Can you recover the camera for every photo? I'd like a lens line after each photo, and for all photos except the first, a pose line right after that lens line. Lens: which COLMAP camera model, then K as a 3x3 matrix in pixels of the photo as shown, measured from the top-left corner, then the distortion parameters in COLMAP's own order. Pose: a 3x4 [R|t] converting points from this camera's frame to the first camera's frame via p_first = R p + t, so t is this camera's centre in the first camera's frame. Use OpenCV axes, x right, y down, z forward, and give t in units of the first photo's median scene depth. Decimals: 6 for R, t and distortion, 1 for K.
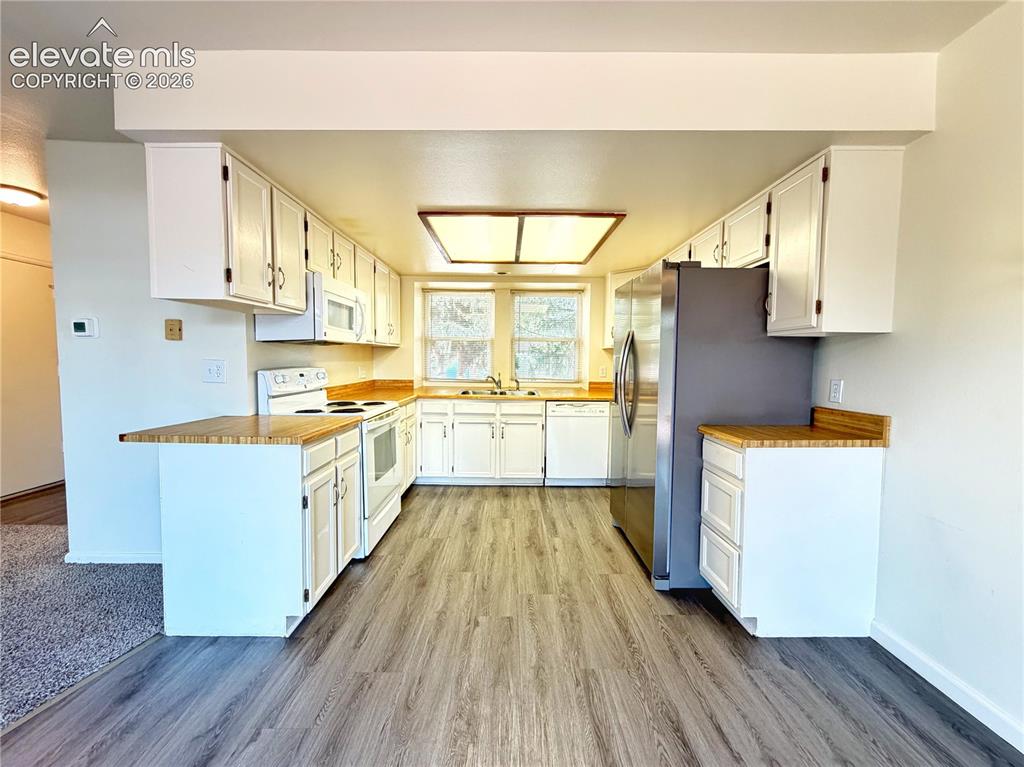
lens RADIAL K [[407.6, 0, 508.2], [0, 407.6, 380.6], [0, 0, 1]] dist [-0.001835, -0.000362]
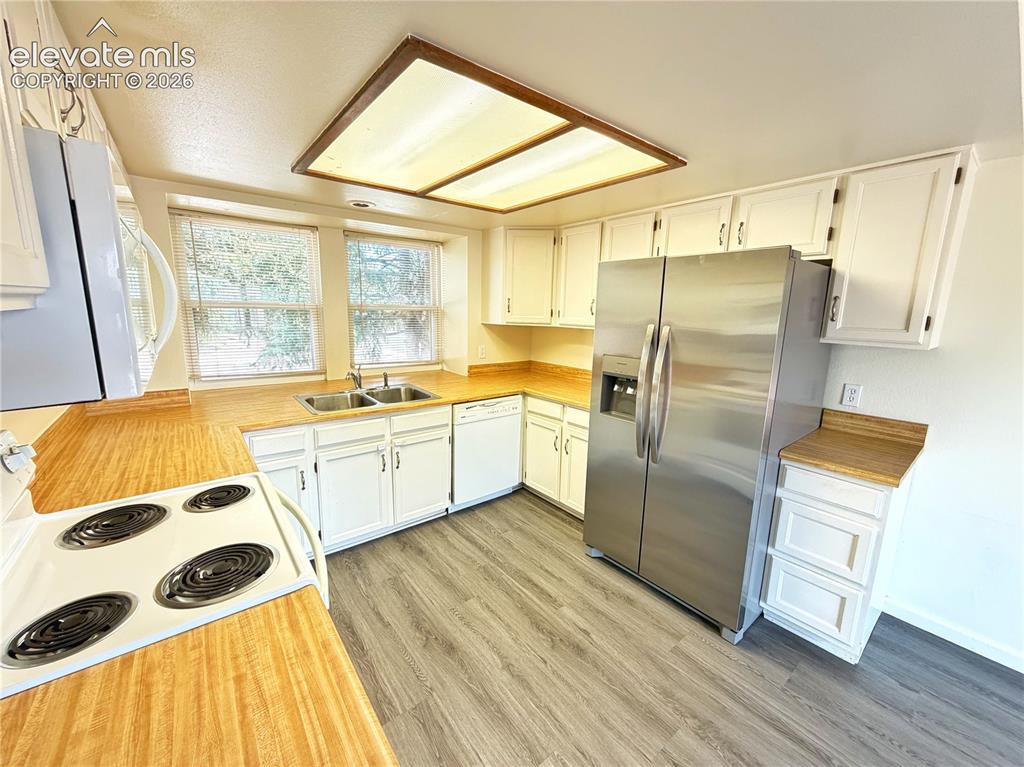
lens RADIAL K [[407.6, 0, 511.9], [0, 407.6, 385.2], [0, 0, 1]] dist [-0.001835, -0.000362]
pose [[0.784824, -0.106370, 0.610522, -0.375225], [0.018642, 0.988766, 0.148306, -0.127275], [-0.619438, -0.105013, 0.777990, 0.552502]]
